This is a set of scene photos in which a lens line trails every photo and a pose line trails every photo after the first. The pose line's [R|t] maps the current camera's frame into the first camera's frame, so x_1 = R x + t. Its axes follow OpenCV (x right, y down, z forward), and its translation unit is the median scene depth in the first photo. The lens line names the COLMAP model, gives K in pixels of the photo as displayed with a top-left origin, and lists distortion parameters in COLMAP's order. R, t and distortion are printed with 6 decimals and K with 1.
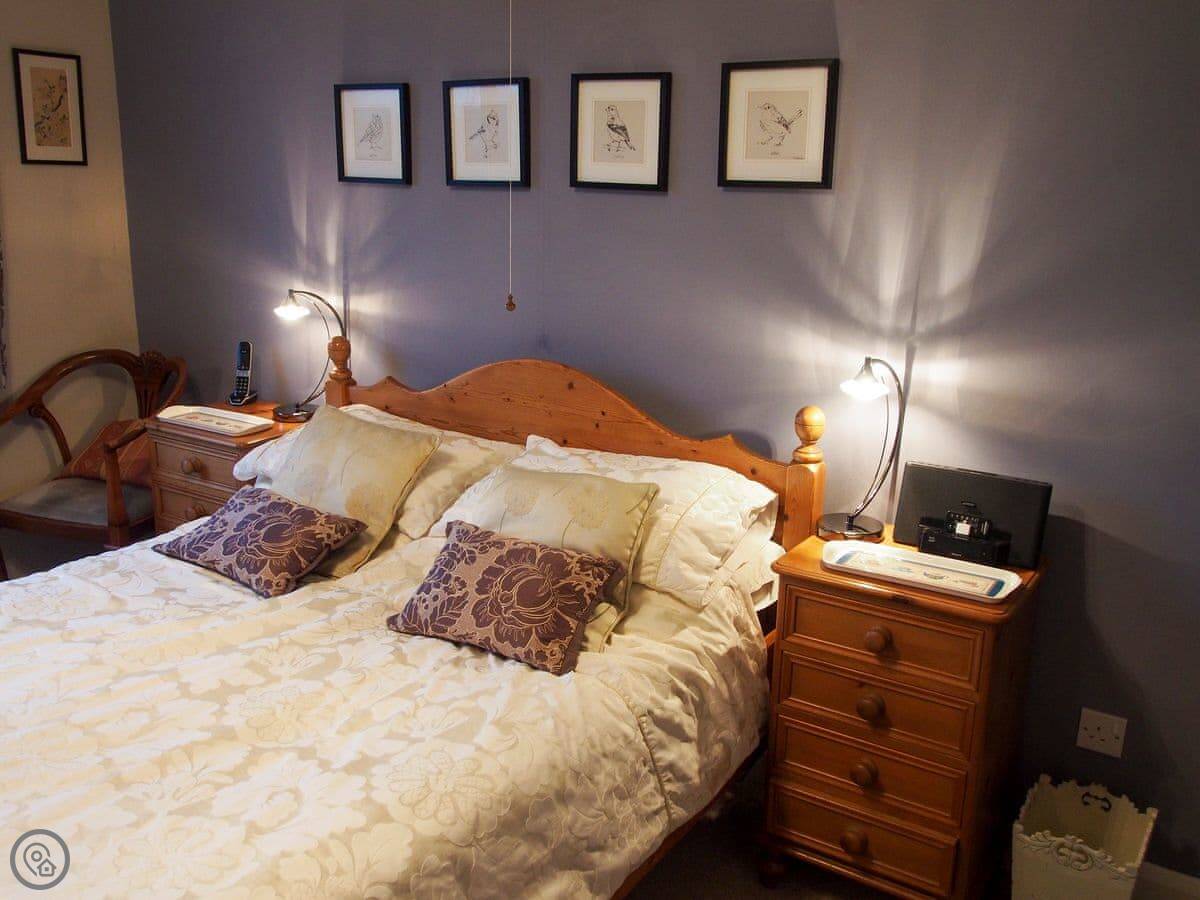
lens RADIAL K [[1074.5, 0, 600.0], [0, 1074.5, 450.0], [0, 0, 1]] dist [-0.009673, -0.006003]
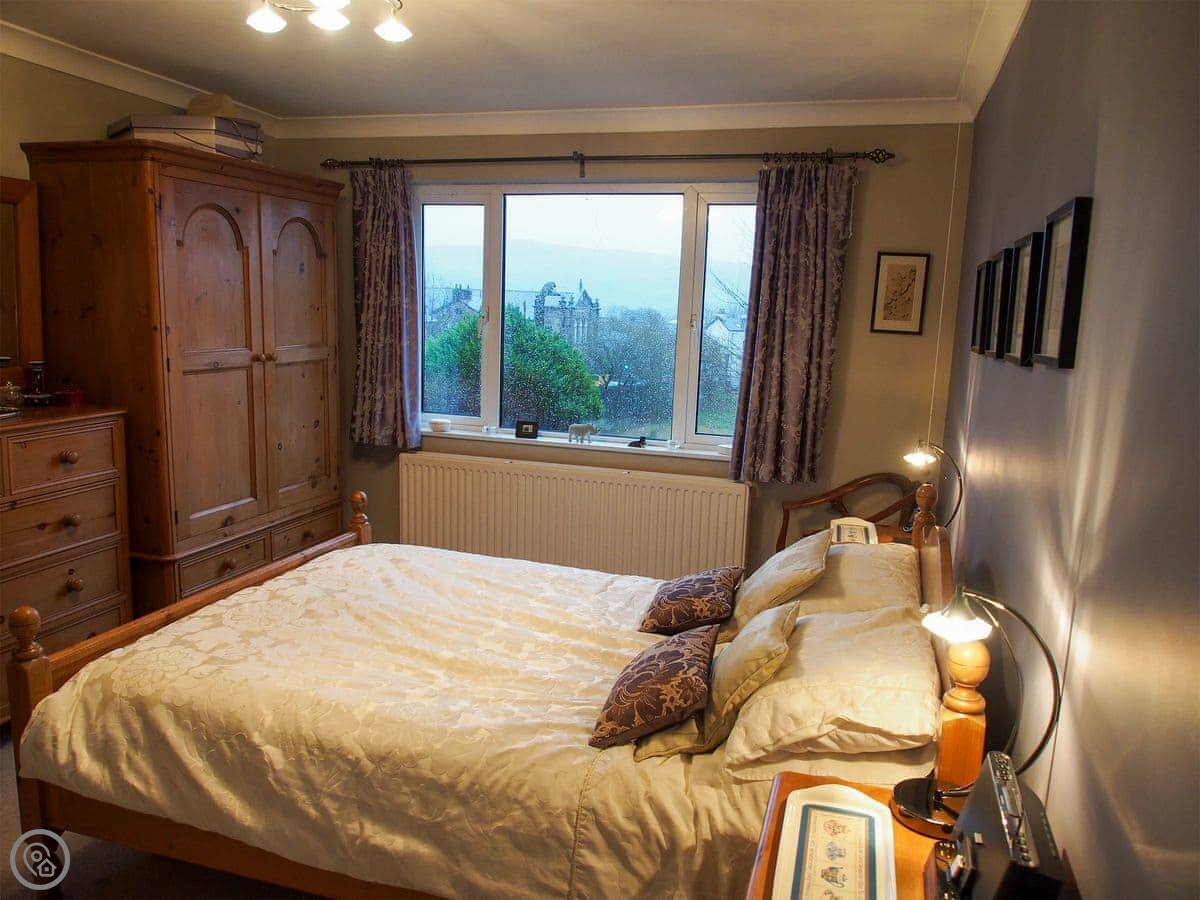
lens RADIAL K [[883.7, 0, 600.0], [0, 883.7, 450.0], [0, 0, 1]] dist [0.002514, 0.000953]
pose [[0.288688, 0.141302, -0.946939, 0.681839], [-0.274691, 0.959692, 0.059461, -0.132592], [0.917172, 0.242950, 0.315866, 0.505927]]
